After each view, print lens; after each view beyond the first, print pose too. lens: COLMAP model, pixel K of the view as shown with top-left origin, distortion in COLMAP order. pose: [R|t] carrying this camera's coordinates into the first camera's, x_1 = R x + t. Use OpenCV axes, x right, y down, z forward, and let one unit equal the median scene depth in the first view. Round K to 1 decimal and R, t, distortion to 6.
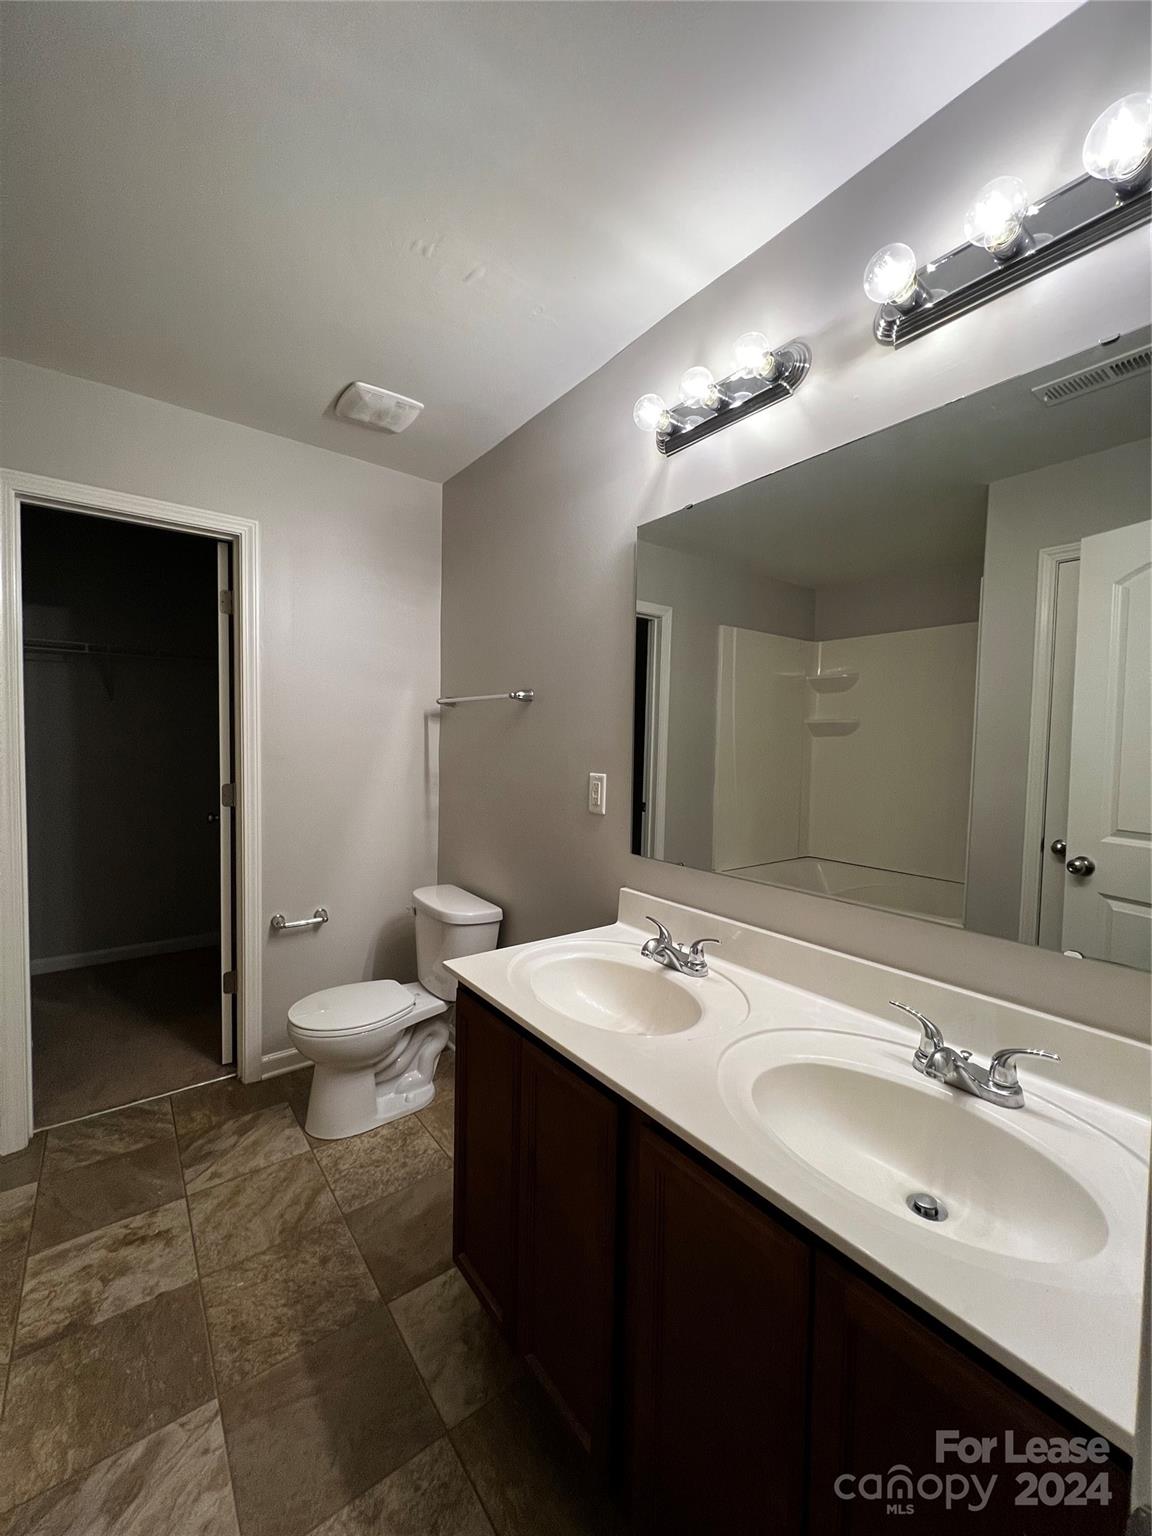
lens RADIAL K [[615.0, 0, 578.3], [0, 615.0, 763.1], [0, 0, 1]] dist [0.000372, 0.000337]
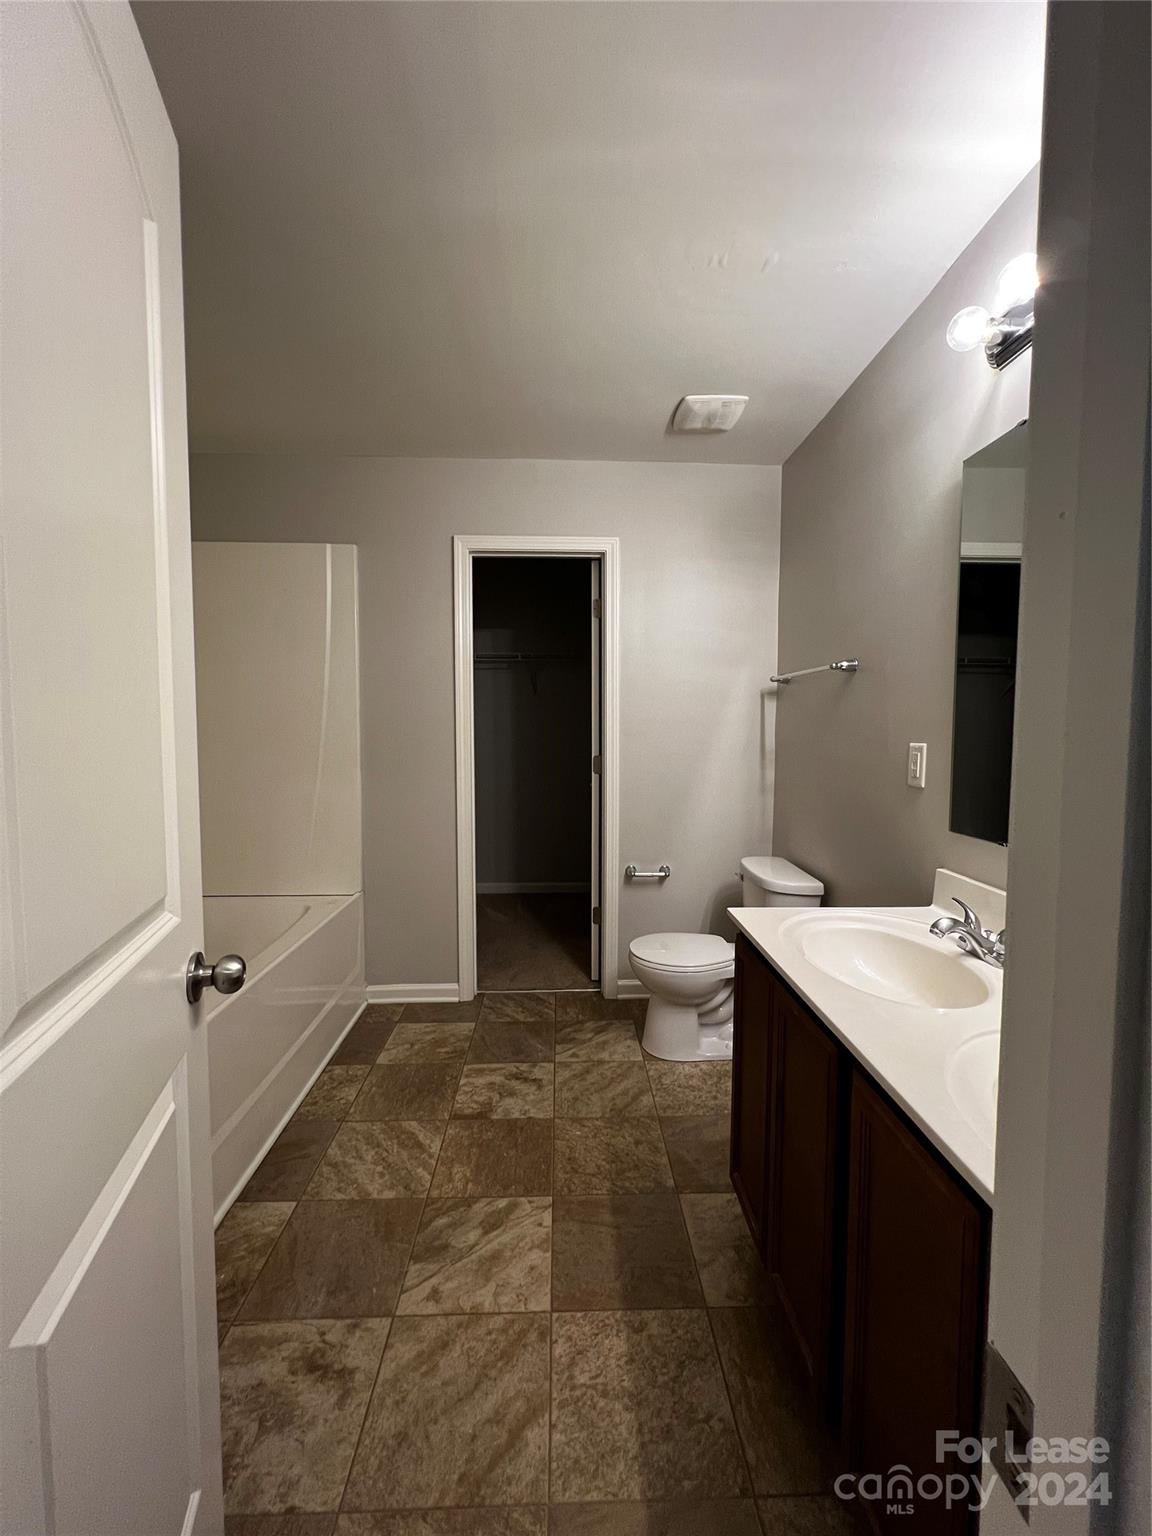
lens RADIAL K [[615.0, 0, 578.3], [0, 615.0, 763.1], [0, 0, 1]] dist [0.000372, 0.000337]
pose [[0.814255, 0.018534, -0.580212, 0.153909], [-0.010310, 0.999794, 0.017469, 0.036158], [0.580416, -0.008243, 0.814278, -0.040368]]
